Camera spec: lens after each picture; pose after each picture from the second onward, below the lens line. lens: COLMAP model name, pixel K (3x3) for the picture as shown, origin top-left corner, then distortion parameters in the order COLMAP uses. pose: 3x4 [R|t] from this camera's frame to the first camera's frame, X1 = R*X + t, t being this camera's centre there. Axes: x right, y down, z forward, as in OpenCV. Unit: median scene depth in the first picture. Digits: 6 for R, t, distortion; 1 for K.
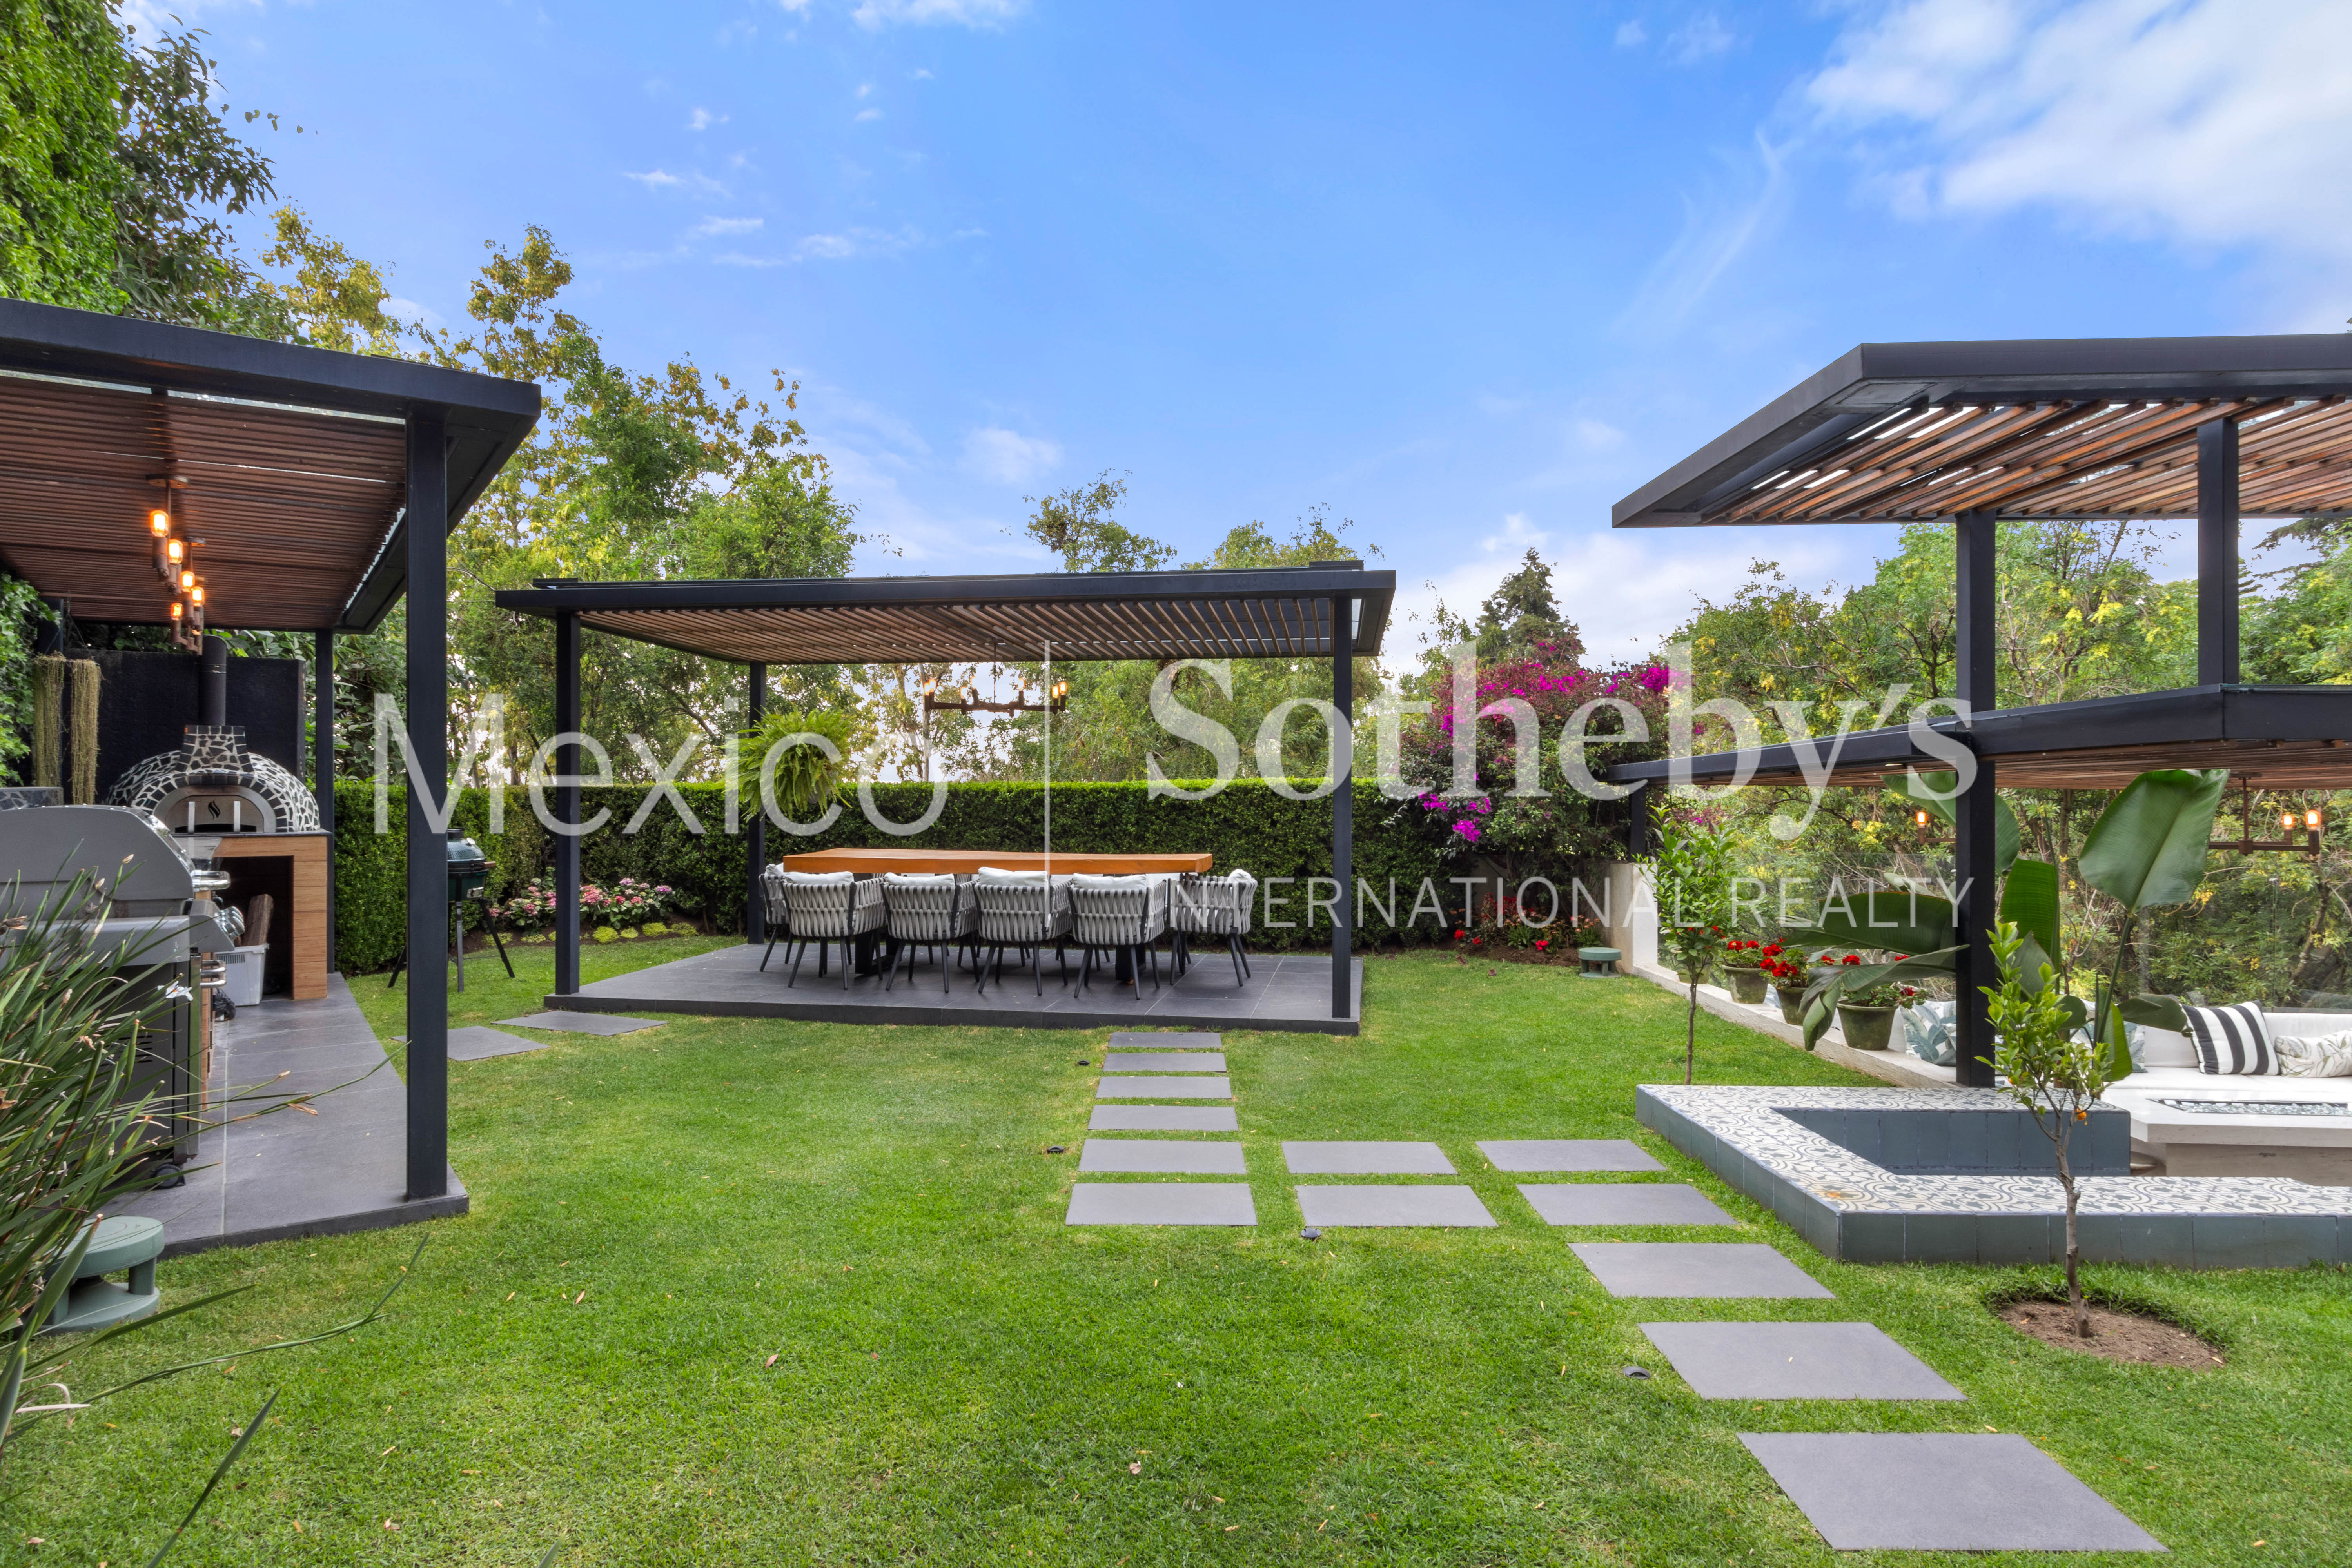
lens RADIAL K [[1290.0, 0, 1127.3], [0, 1290.0, 789.6], [0, 0, 1]] dist [0.024750, -0.013211]
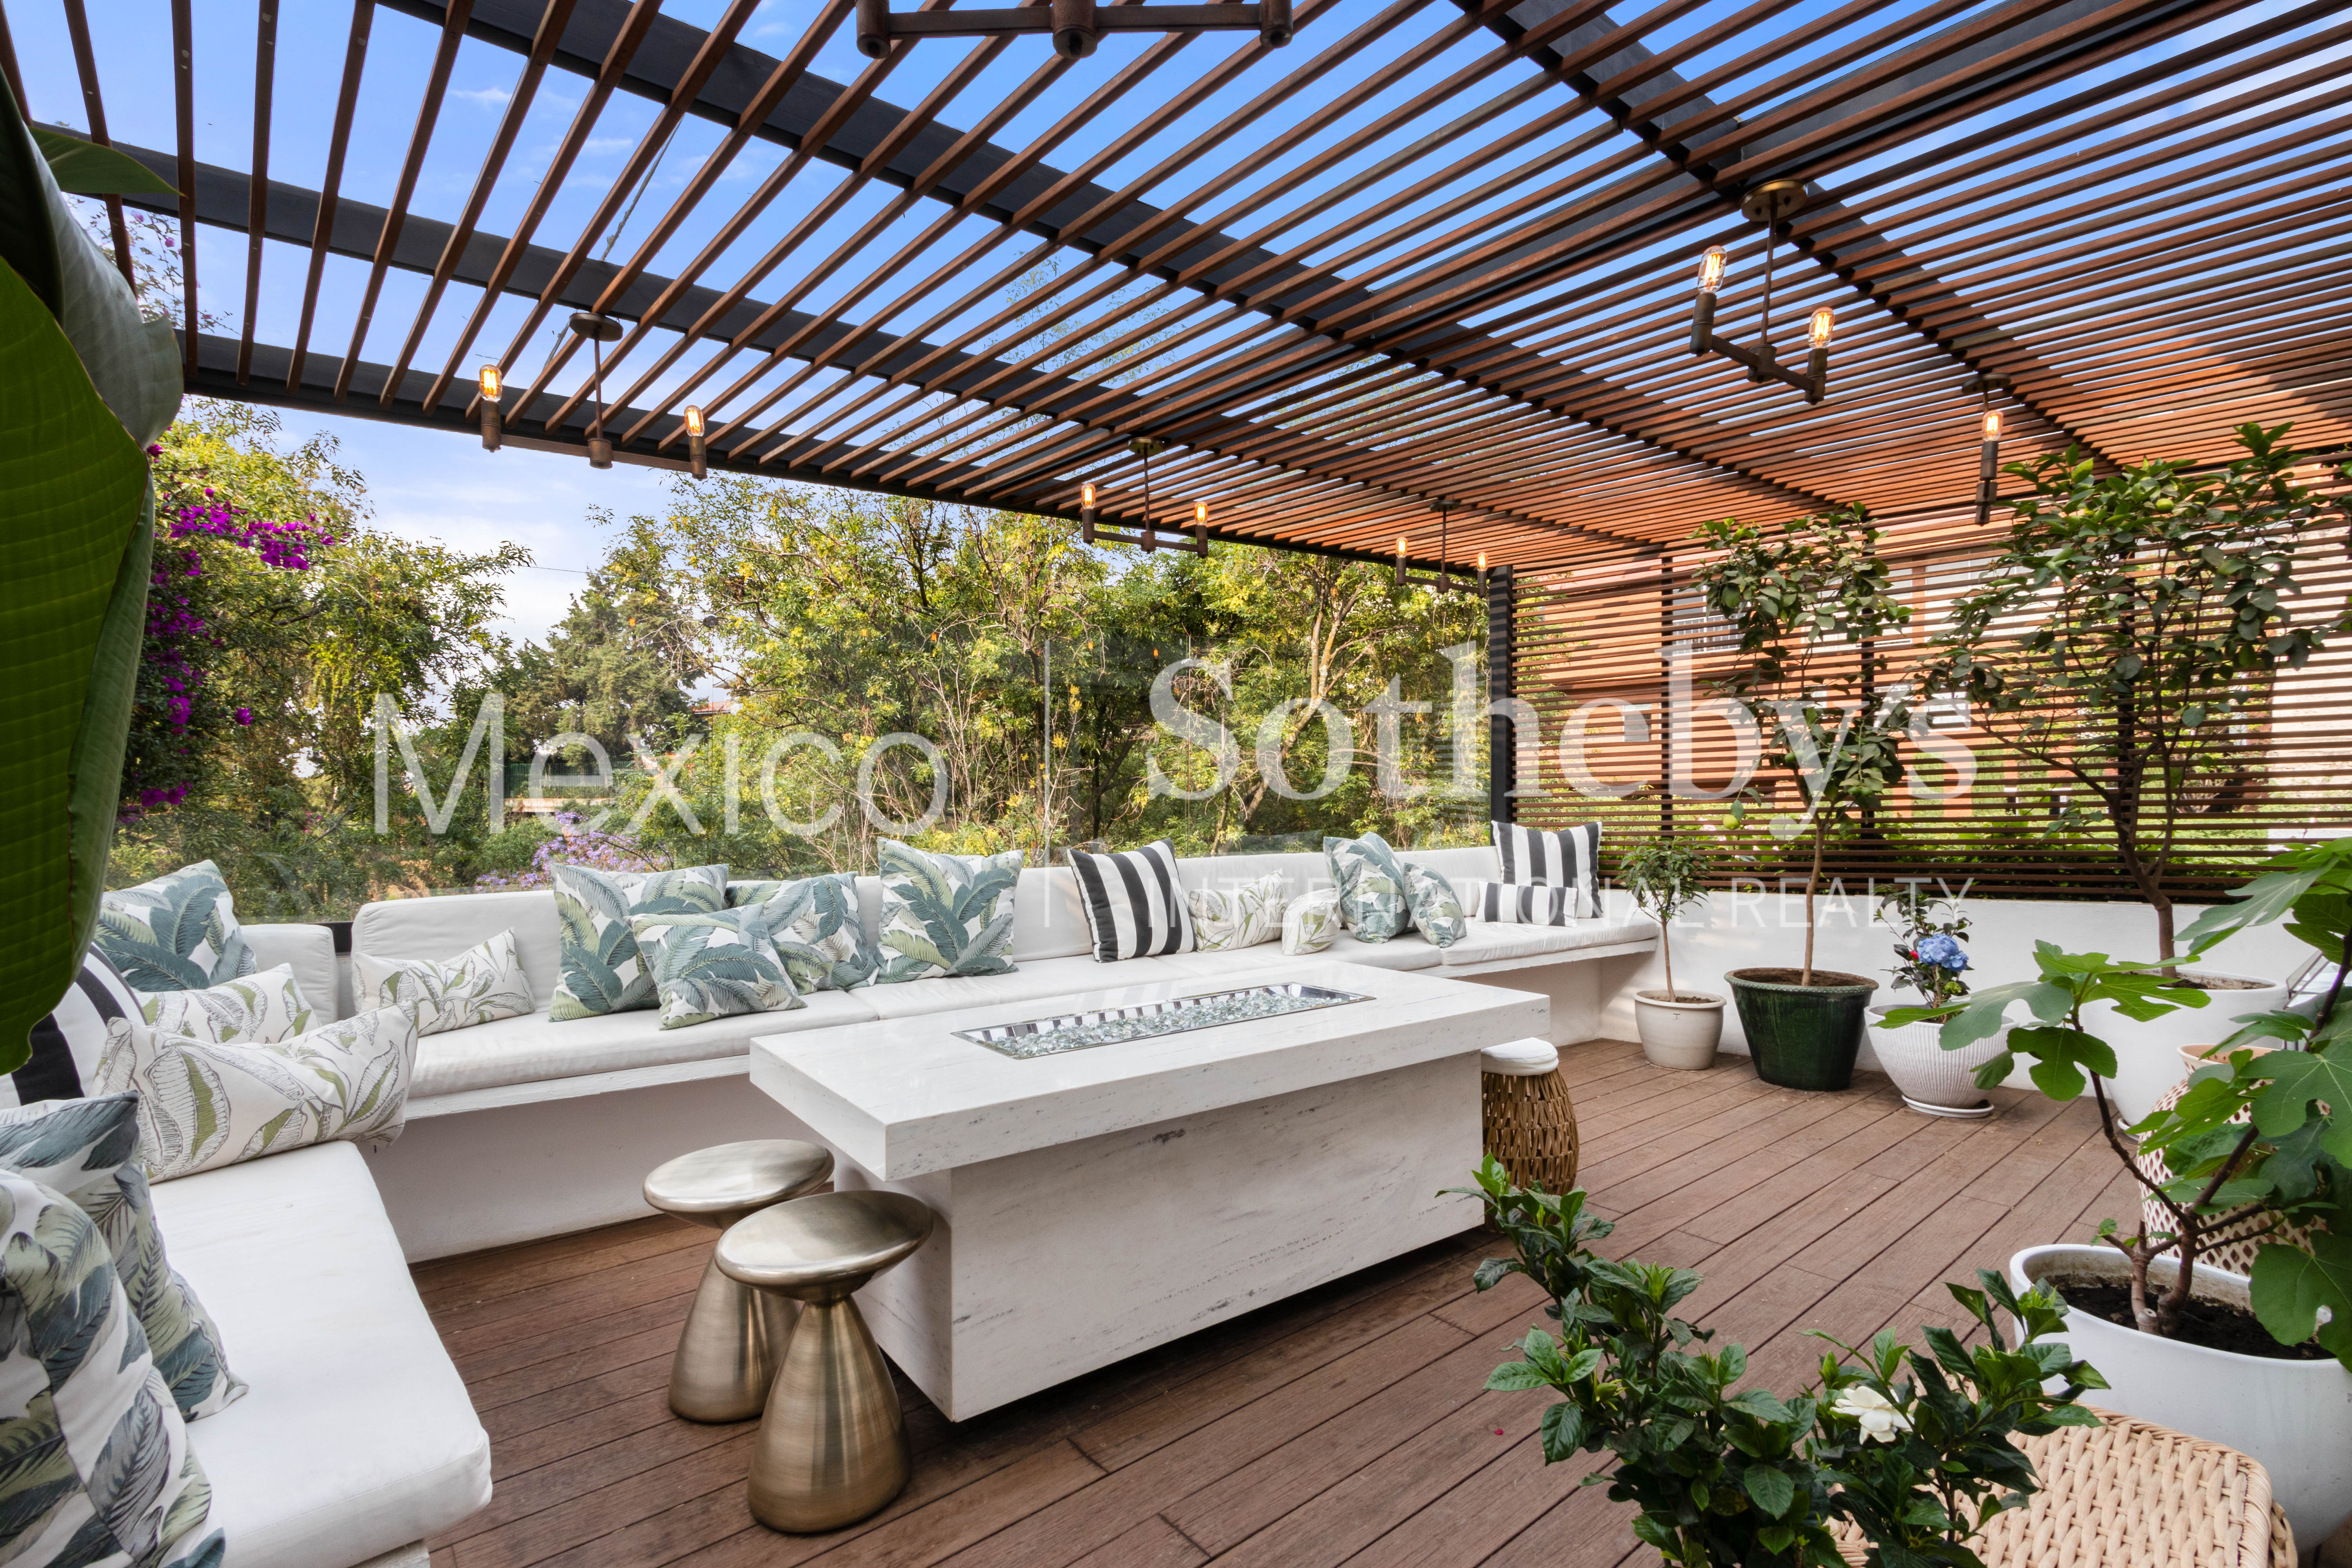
lens RADIAL K [[1099.4, 0, 1176.0], [0, 1099.4, 784.0], [0, 0, 1]] dist [0.020547, 0.000225]
pose [[0.759007, -0.001570, 0.651081, 0.528221], [0.004502, 0.999986, -0.002838, 0.138330], [-0.651067, 0.005085, 0.759003, 0.599275]]
